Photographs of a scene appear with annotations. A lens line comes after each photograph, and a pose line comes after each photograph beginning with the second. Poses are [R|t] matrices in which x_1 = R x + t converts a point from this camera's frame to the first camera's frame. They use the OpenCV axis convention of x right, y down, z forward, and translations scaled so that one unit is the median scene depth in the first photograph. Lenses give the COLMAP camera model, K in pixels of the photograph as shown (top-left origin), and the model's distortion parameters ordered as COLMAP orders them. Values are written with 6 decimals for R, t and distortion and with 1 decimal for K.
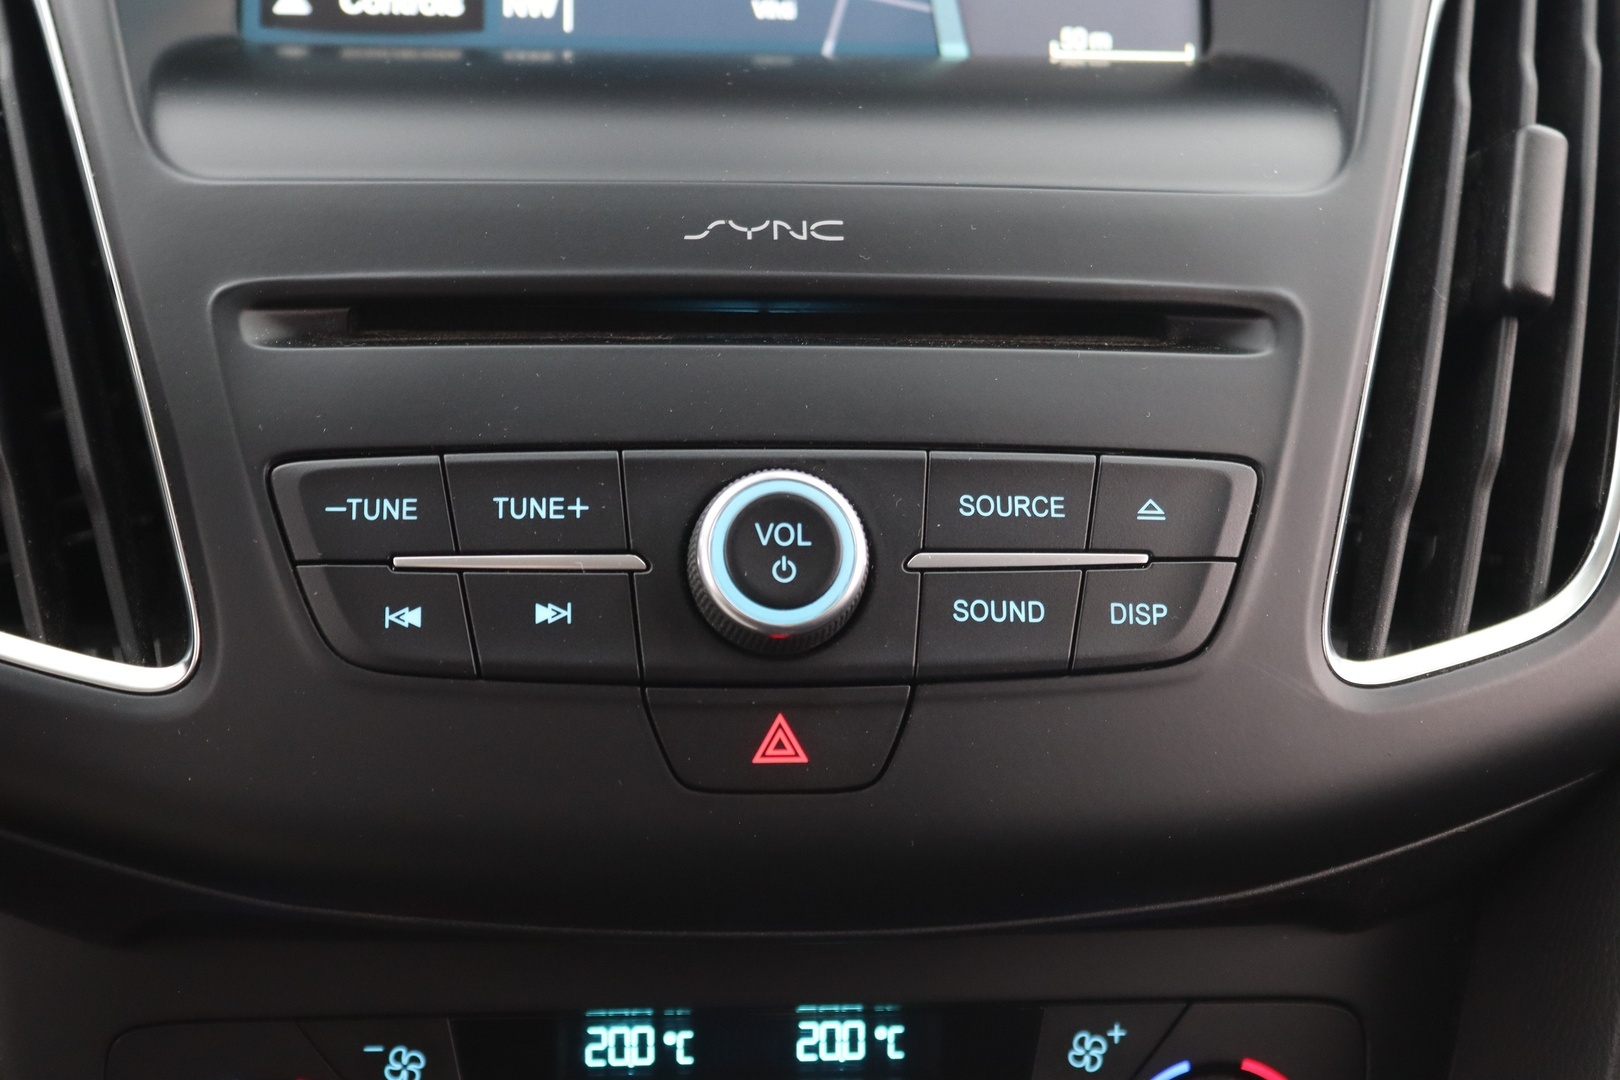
lens RADIAL K [[2690.3, 0, 814.7], [0, 2690.3, 535.0], [0, 0, 1]] dist [0.027177, 0.000000]
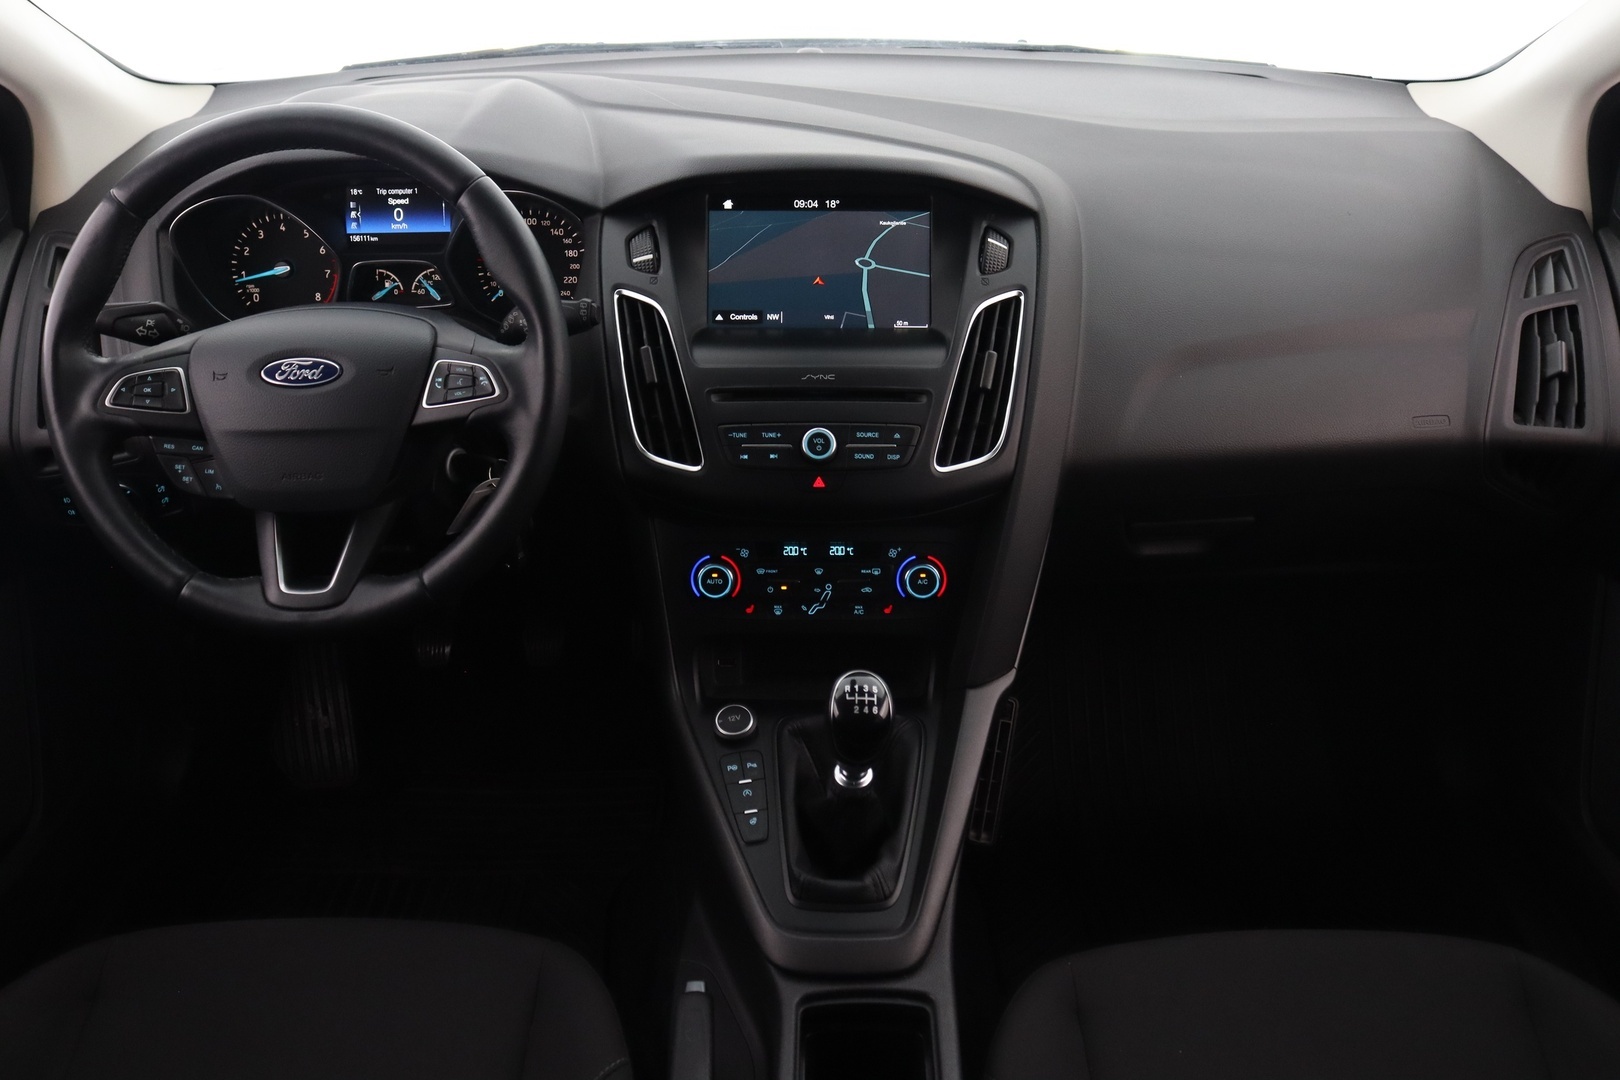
lens RADIAL K [[1532.3, 0, 804.9], [0, 1532.3, 532.4], [0, 0, 1]] dist [-0.082051, 0.000000]
pose [[0.993333, 0.010673, -0.114782, 0.260555], [-0.002302, 0.997343, 0.072815, -0.033237], [0.115255, -0.072065, 0.990718, -1.643908]]
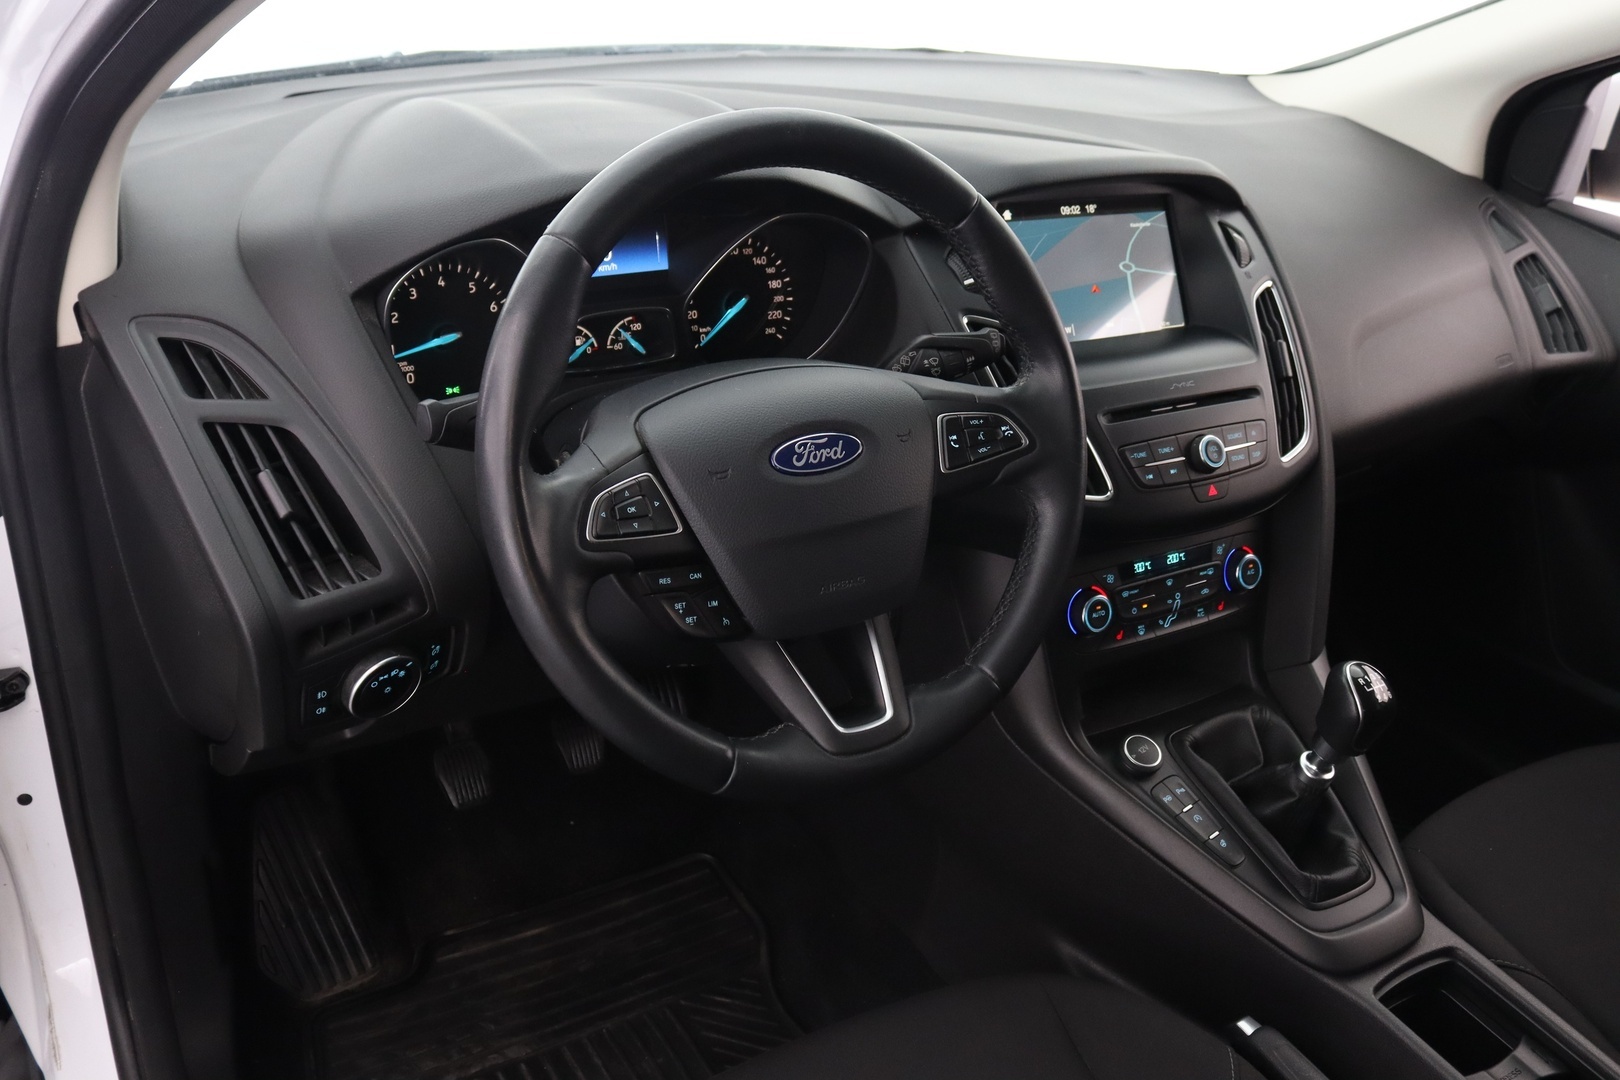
lens RADIAL K [[1423.5, 0, 808.3], [0, 1423.5, 546.4], [0, 0, 1]] dist [-0.103738, 0.012186]
pose [[0.894627, -0.173418, 0.411788, -1.576870], [0.132358, 0.983101, 0.126464, -0.221191], [-0.426760, -0.058634, 0.902462, -0.909748]]
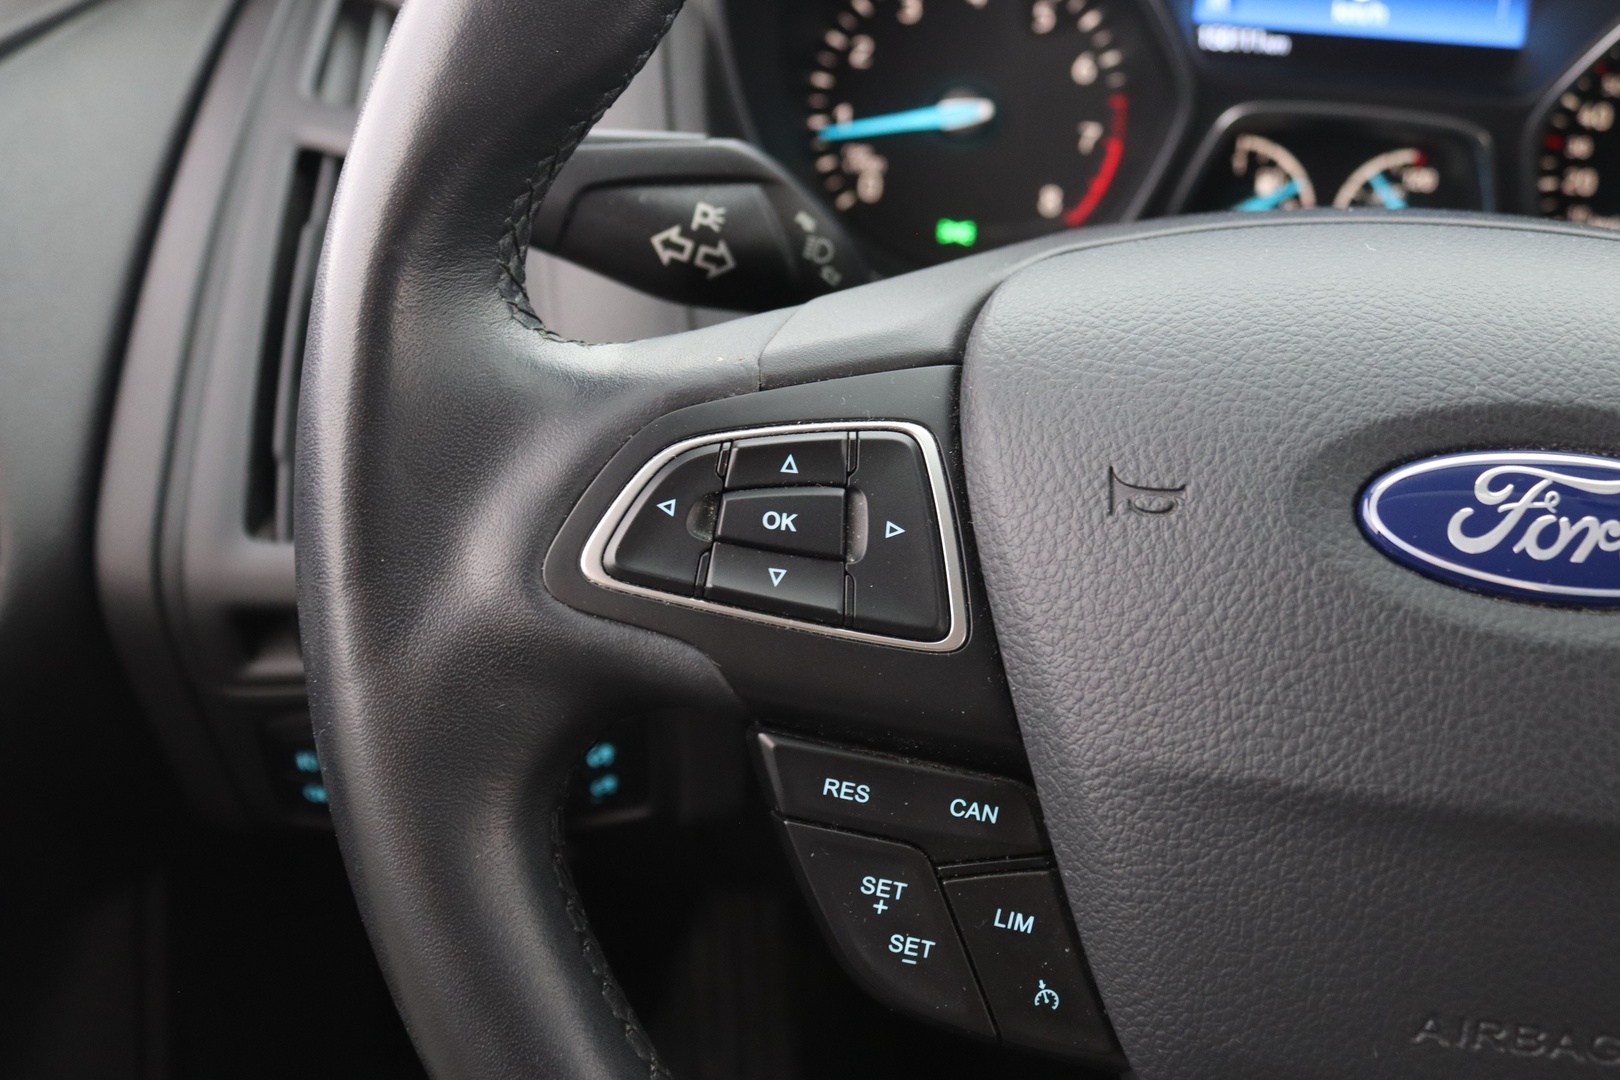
lens RADIAL K [[1659.6, 0, 808.8], [0, 1659.6, 535.1], [0, 0, 1]] dist [-0.069083, 0.000000]
pose [[0.966455, 0.118769, -0.227726, -0.937177], [-0.102634, 0.991377, 0.081474, -0.125638], [0.235439, -0.055369, 0.970311, 0.113469]]
